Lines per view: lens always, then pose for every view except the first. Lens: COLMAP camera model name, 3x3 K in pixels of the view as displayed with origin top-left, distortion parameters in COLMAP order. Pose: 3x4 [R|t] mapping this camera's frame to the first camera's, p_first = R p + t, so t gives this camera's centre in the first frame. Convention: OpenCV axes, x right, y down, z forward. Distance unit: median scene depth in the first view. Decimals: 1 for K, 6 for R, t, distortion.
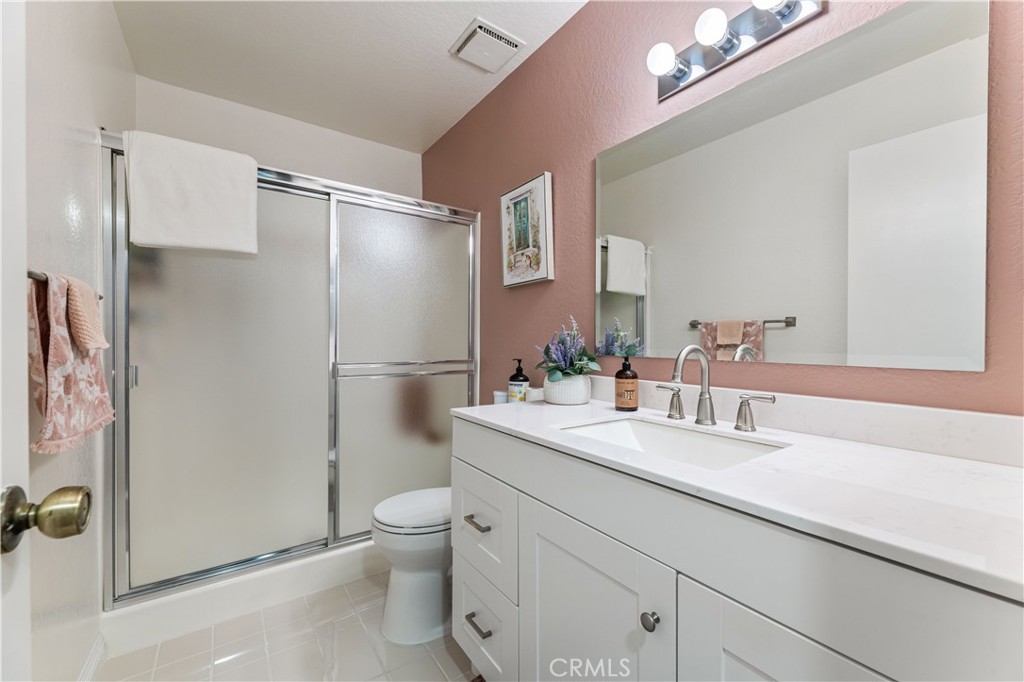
lens RADIAL K [[422.3, 0, 529.8], [0, 422.3, 344.2], [0, 0, 1]] dist [-0.000562, 0.000175]
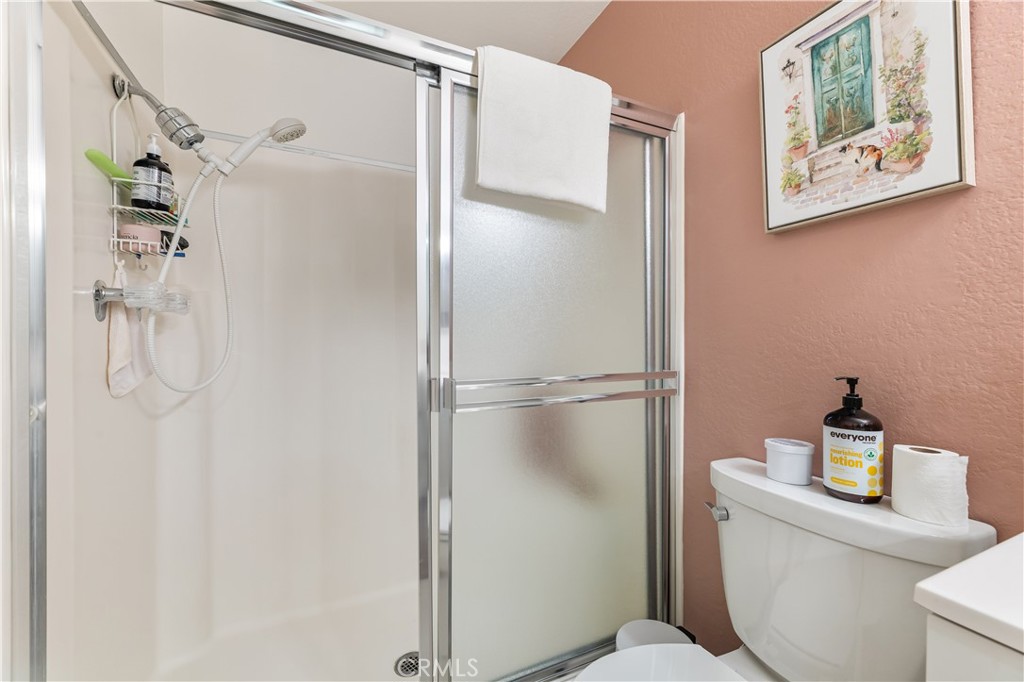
lens RADIAL K [[436.6, 0, 512.0], [0, 436.6, 341.0], [0, 0, 1]] dist [0.000990, 0.000252]
pose [[0.985280, -0.005270, -0.170870, -0.300433], [0.001223, 0.999716, -0.023781, 0.007385], [0.170947, 0.023222, 0.985007, 0.485756]]
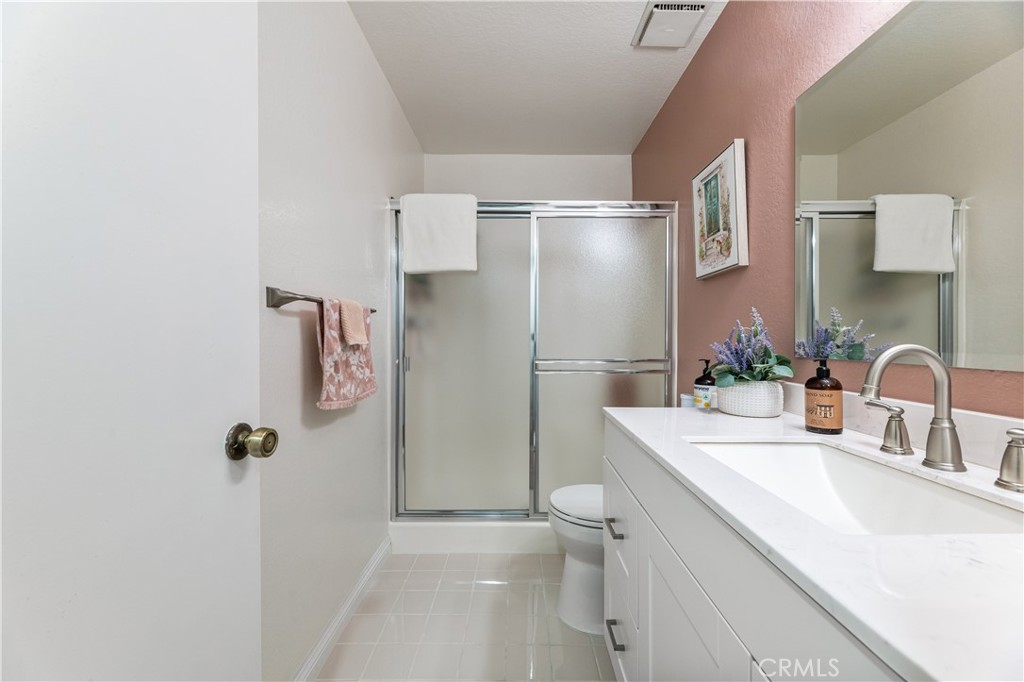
lens RADIAL K [[410.1, 0, 515.2], [0, 410.1, 341.6], [0, 0, 1]] dist [0.000239, 0.000106]
pose [[0.805336, 0.001031, -0.592817, 0.160552], [-0.002682, 0.999995, -0.001904, 0.000655], [0.592812, 0.003123, 0.805335, 0.072355]]
